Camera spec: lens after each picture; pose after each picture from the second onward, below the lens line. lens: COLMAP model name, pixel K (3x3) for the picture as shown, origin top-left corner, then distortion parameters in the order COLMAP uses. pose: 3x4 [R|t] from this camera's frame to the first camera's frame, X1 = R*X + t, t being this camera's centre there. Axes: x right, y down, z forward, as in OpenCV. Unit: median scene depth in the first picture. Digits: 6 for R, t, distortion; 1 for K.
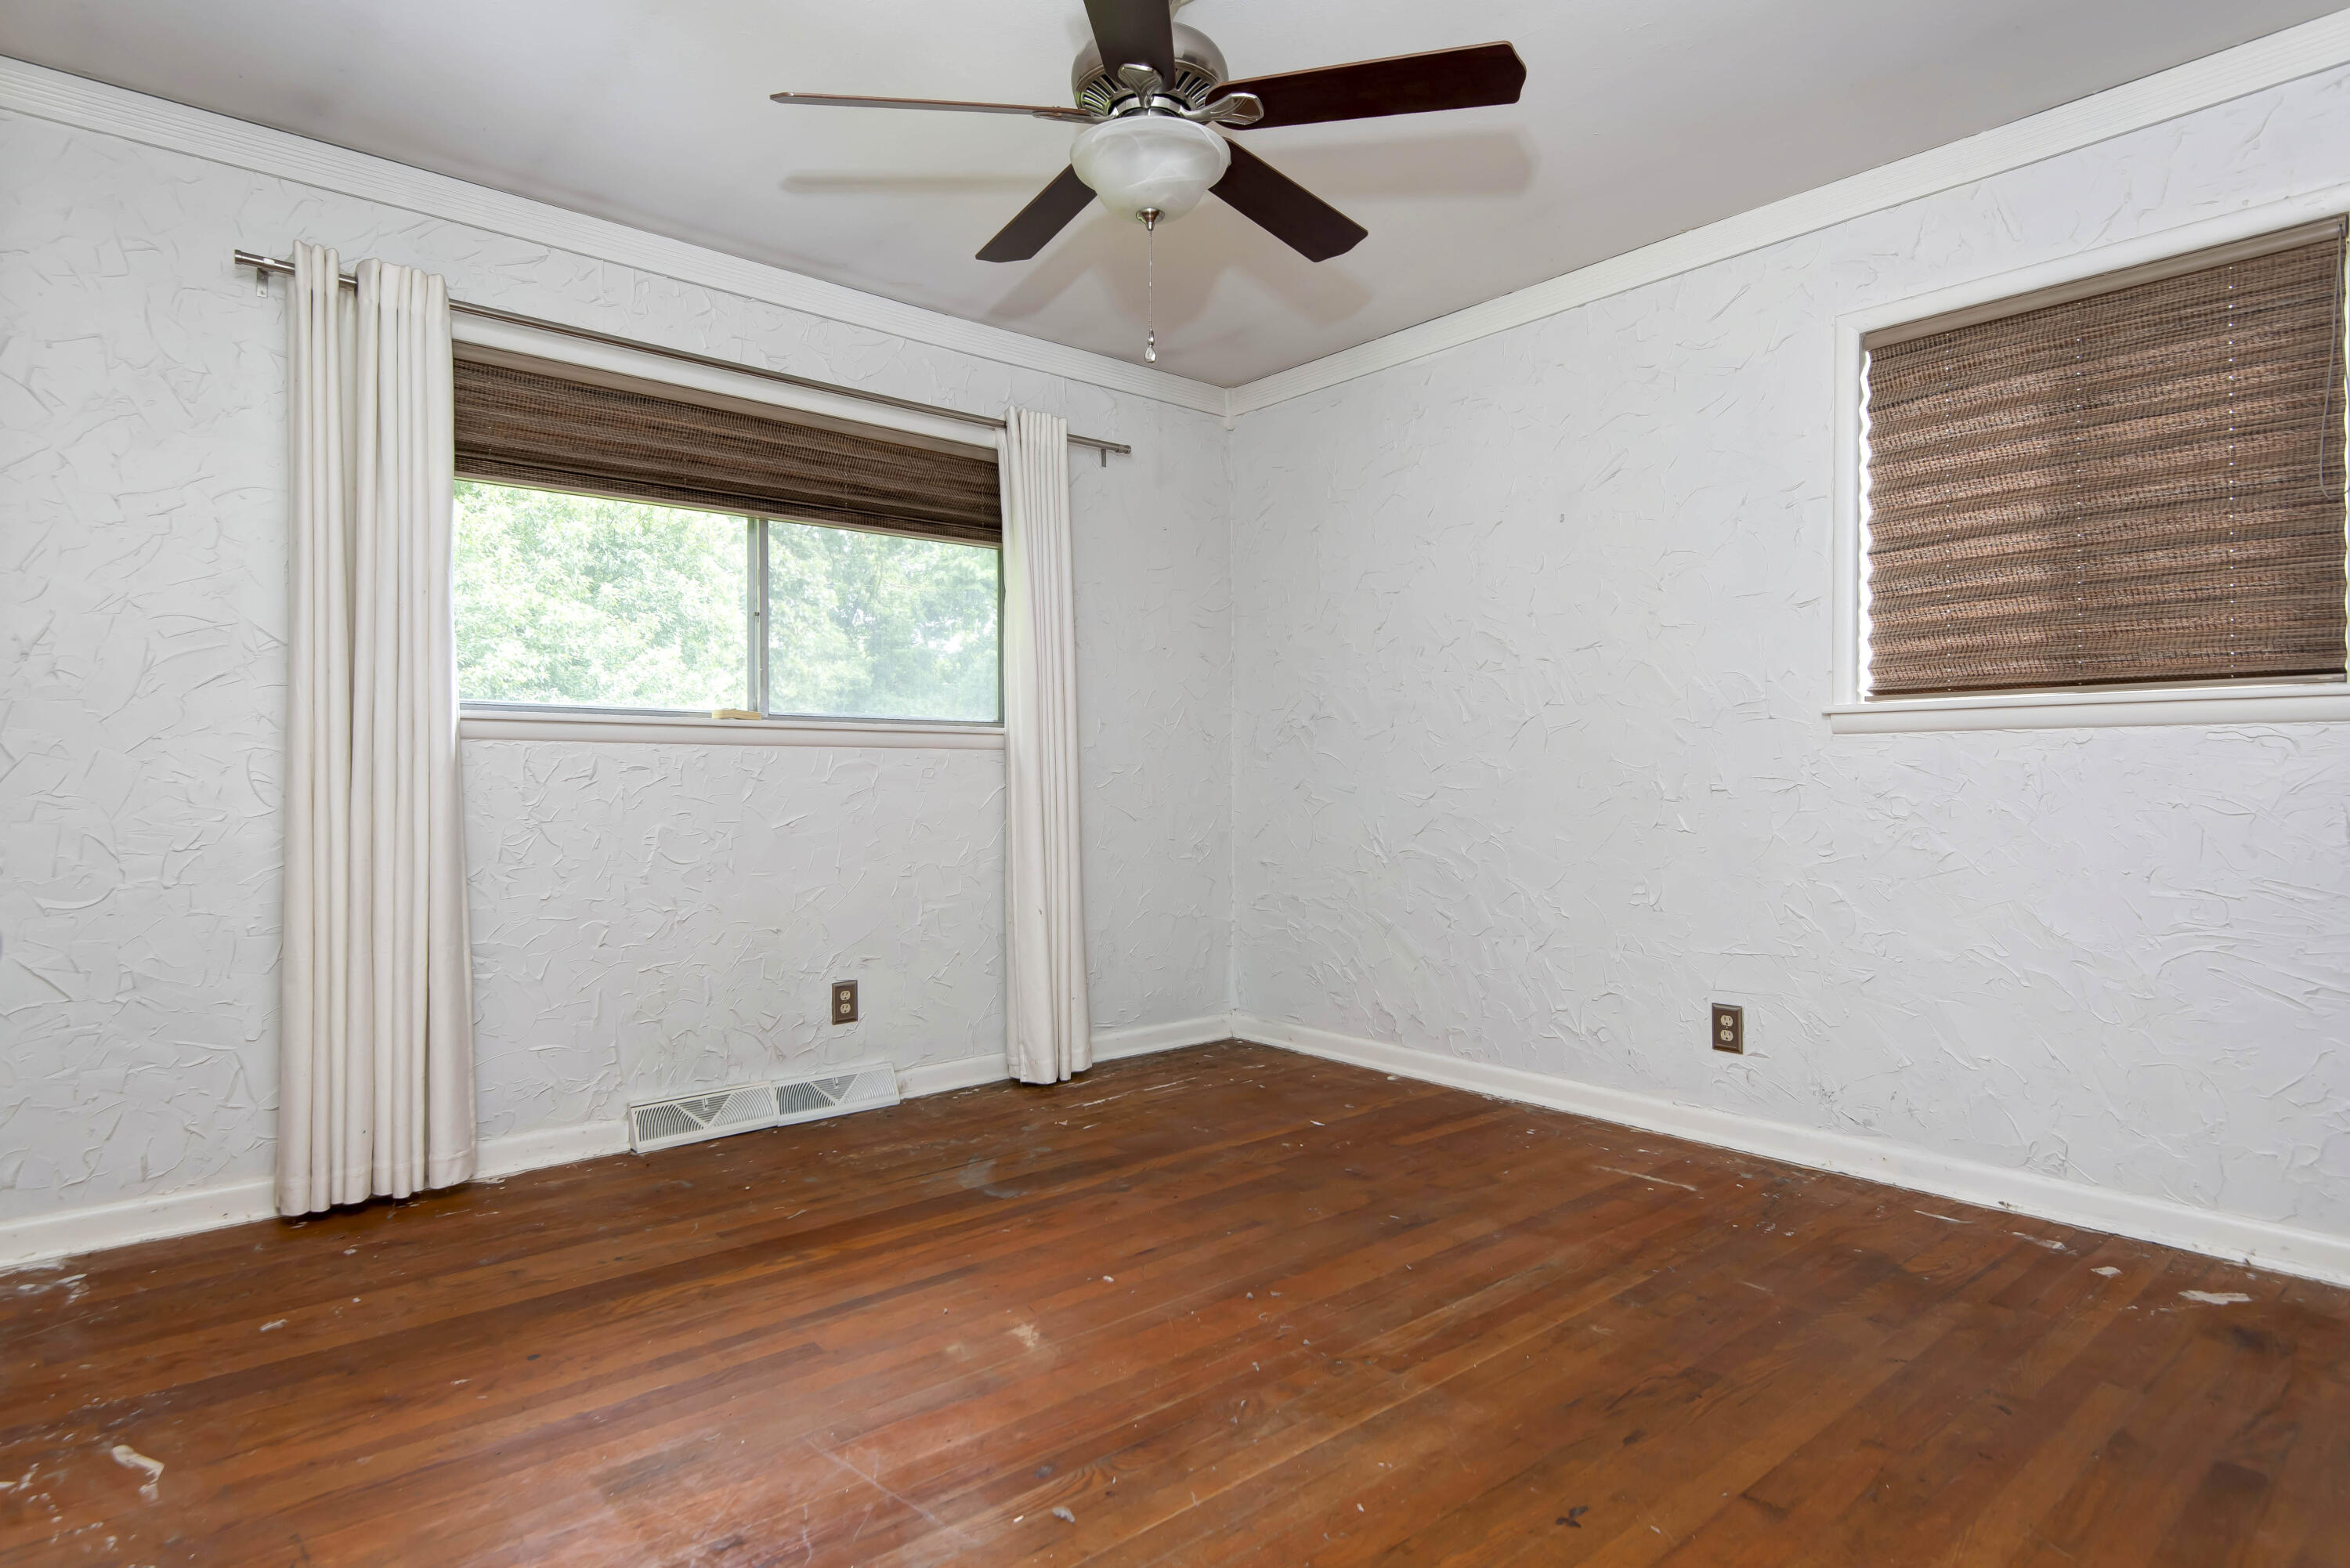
lens RADIAL K [[1266.5, 0, 1175.0], [0, 1266.5, 784.0], [0, 0, 1]] dist [0.000797, -0.000017]
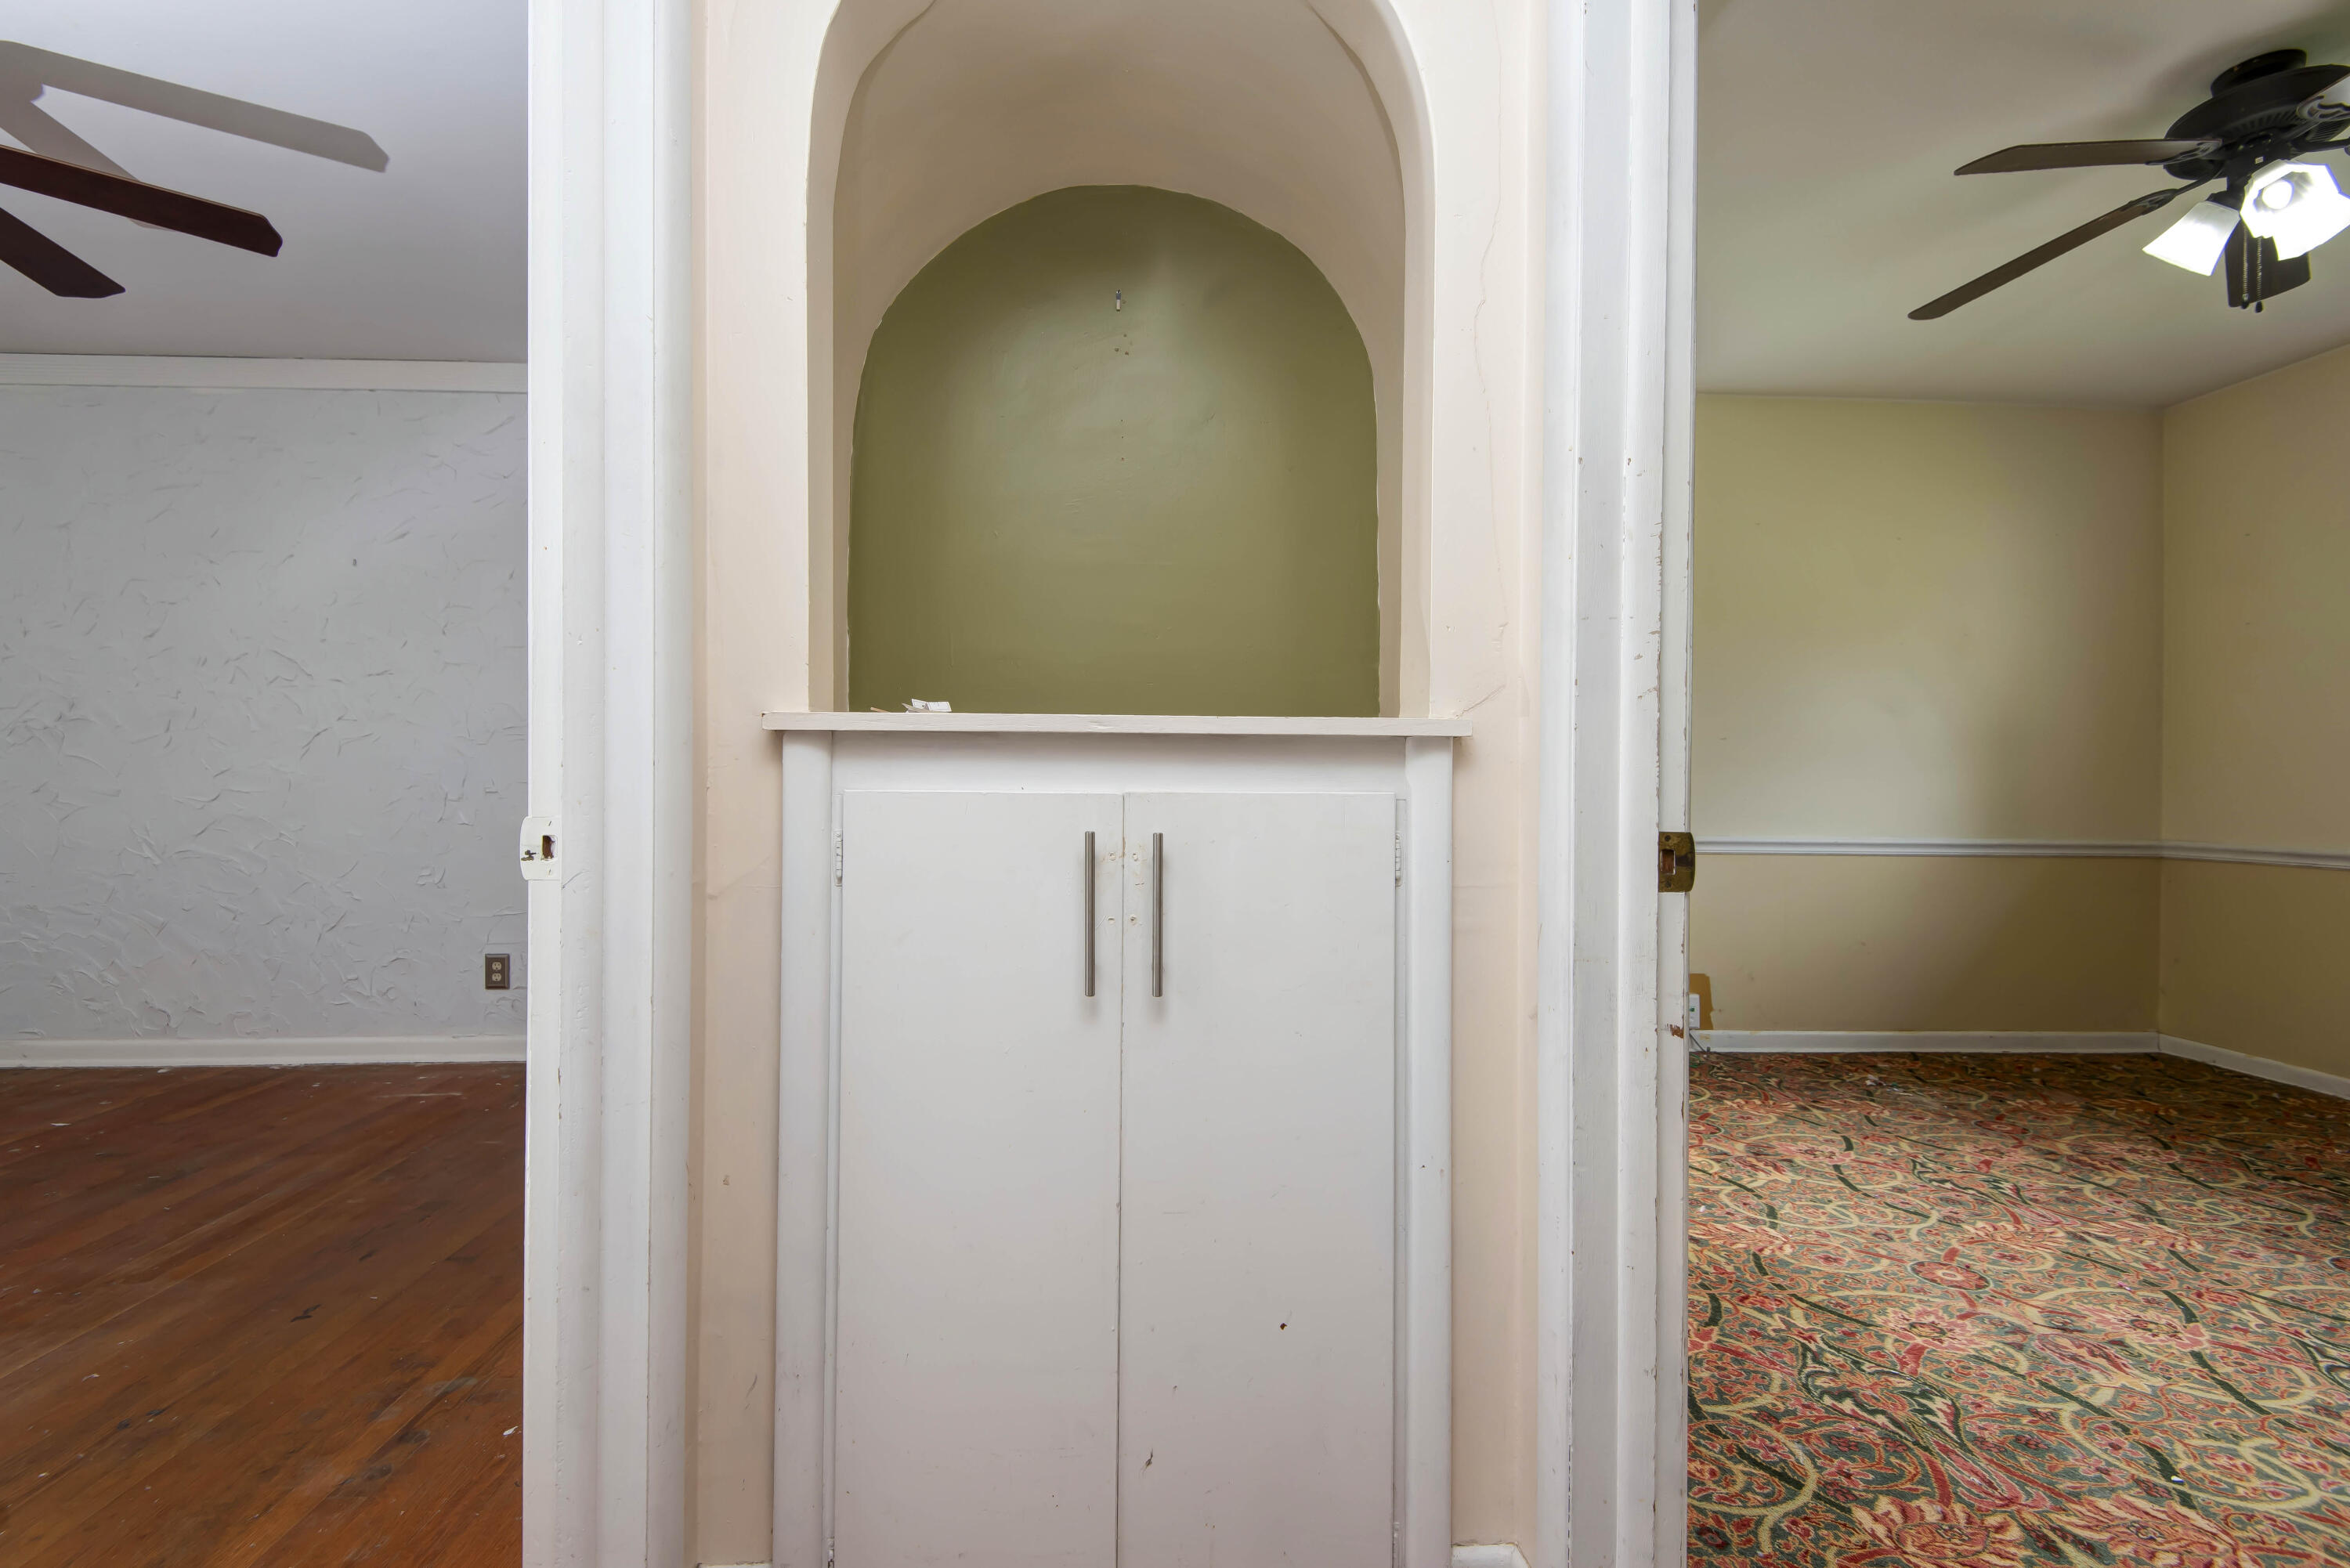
lens RADIAL K [[1114.7, 0, 1173.8], [0, 1114.7, 775.9], [0, 0, 1]] dist [0.002519, 0.000154]
pose [[0.632444, 0.004154, 0.774595, -0.023292], [0.001897, 0.999974, -0.006911, -0.002383], [-0.774604, 0.005841, 0.632420, -0.328324]]
